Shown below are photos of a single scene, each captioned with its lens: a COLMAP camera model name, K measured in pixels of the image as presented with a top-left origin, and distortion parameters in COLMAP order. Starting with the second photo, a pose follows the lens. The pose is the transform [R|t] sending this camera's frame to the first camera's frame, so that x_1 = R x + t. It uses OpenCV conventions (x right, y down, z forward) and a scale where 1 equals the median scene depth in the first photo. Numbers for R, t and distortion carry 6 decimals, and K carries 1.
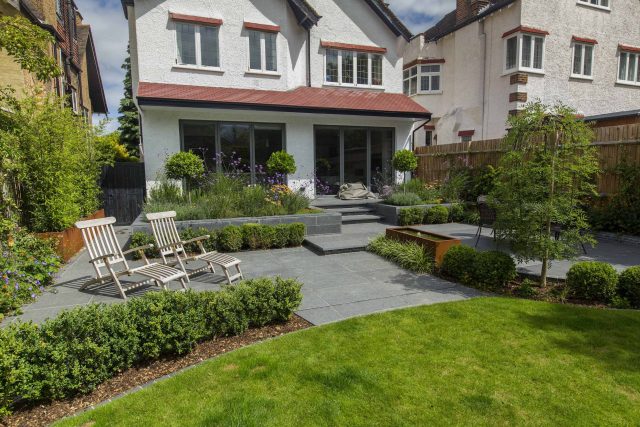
lens RADIAL K [[372.3, 0, 320.0], [0, 372.3, 213.5], [0, 0, 1]] dist [0.000061, -0.002366]
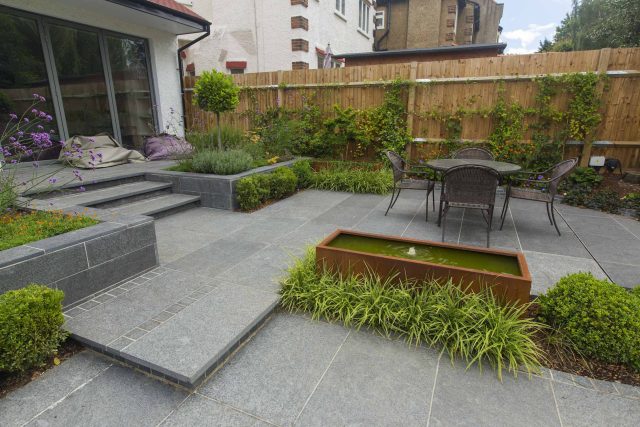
lens RADIAL K [[349.6, 0, 320.0], [0, 349.6, 213.5], [0, 0, 1]] dist [-0.001711, 0.000316]
pose [[0.708195, -0.179660, 0.682776, -0.046110], [0.075719, 0.980831, 0.179549, -0.039027], [-0.701945, -0.075456, 0.708223, 0.436117]]
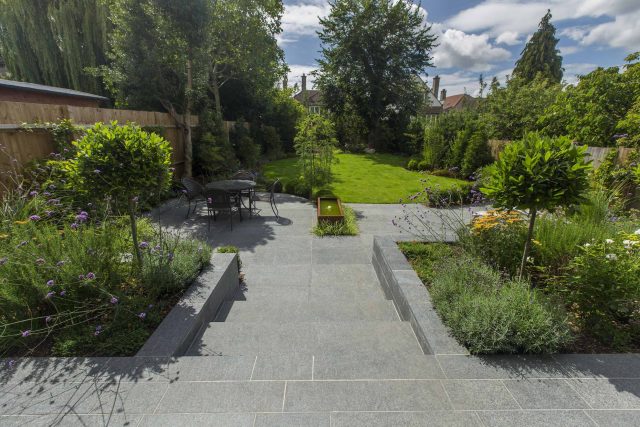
lens RADIAL K [[286.2, 0, 320.0], [0, 286.2, 213.5], [0, 0, 1]] dist [0.001156, -0.000194]
pose [[-0.936515, -0.096660, 0.337040, -0.011103], [0.045778, 0.919314, 0.390852, -0.161657], [-0.347626, 0.381468, -0.856527, 1.006624]]
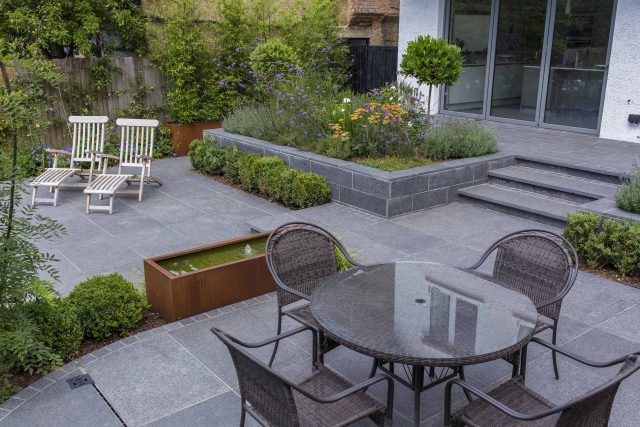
lens RADIAL K [[615.2, 0, 320.0], [0, 615.2, 213.5], [0, 0, 1]] dist [0.009154, -0.006426]
pose [[0.288934, 0.283449, -0.914425, 0.537875], [-0.117650, 0.958437, 0.259917, -0.107225], [0.950092, 0.032483, 0.310273, 0.469302]]
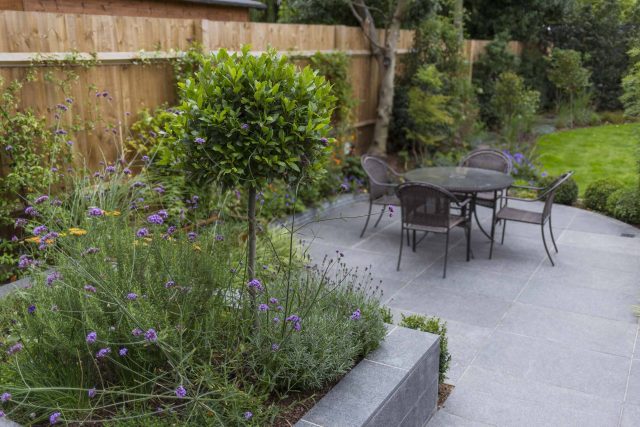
lens RADIAL K [[615.2, 0, 320.0], [0, 615.2, 213.5], [0, 0, 1]] dist [0.009154, -0.006426]
pose [[-0.623376, -0.183449, 0.760098, -0.003567], [0.106498, 0.943111, 0.314961, -0.159207], [-0.774636, 0.277288, -0.568376, 0.985598]]
